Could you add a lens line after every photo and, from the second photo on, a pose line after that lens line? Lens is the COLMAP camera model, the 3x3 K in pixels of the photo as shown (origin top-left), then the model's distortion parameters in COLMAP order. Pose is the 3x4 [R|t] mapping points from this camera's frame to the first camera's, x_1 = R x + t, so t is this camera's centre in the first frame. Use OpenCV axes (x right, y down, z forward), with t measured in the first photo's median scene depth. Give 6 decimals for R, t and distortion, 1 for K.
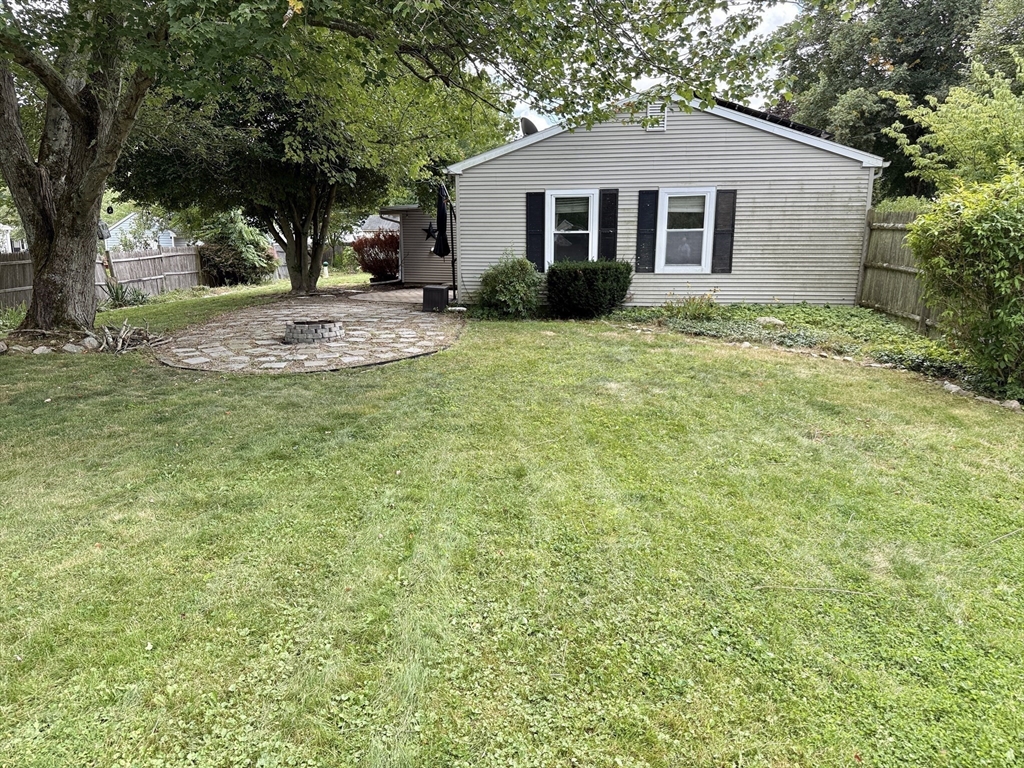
lens RADIAL K [[681.8, 0, 512.0], [0, 681.8, 384.0], [0, 0, 1]] dist [-0.005813, -0.003914]
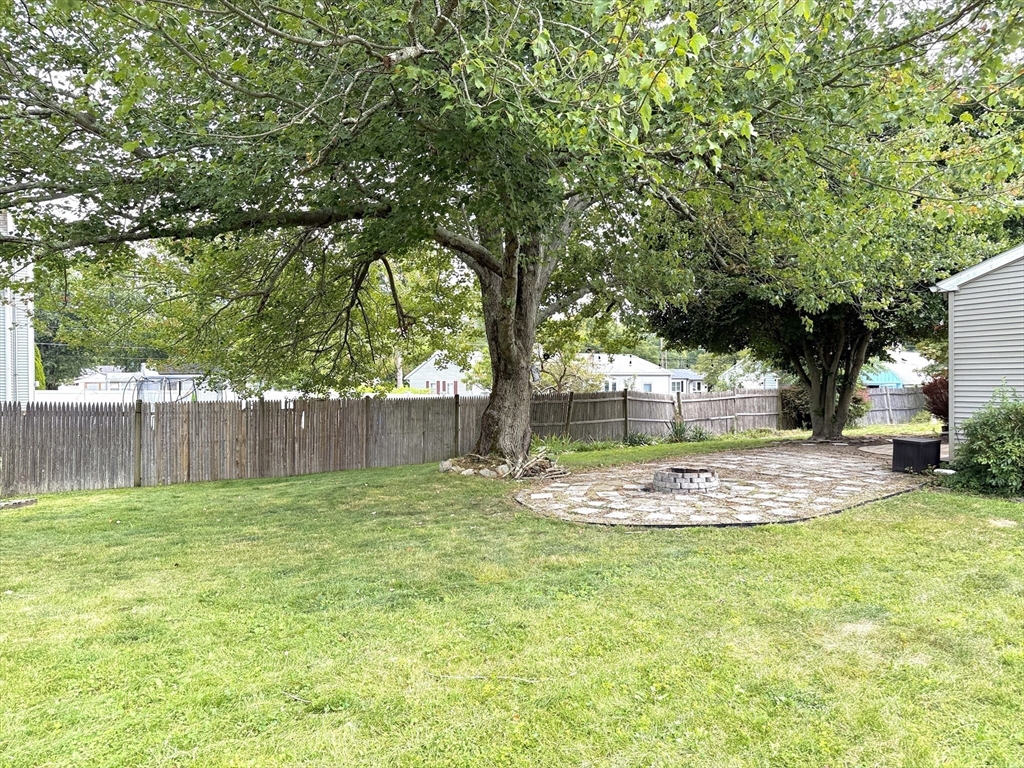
lens RADIAL K [[681.8, 0, 512.0], [0, 681.8, 384.0], [0, 0, 1]] dist [-0.005813, -0.003914]
pose [[0.615669, -0.007611, -0.787968, 0.206855], [-0.154701, 0.979327, -0.130334, -0.037898], [0.772670, 0.202142, 0.601764, 0.201861]]
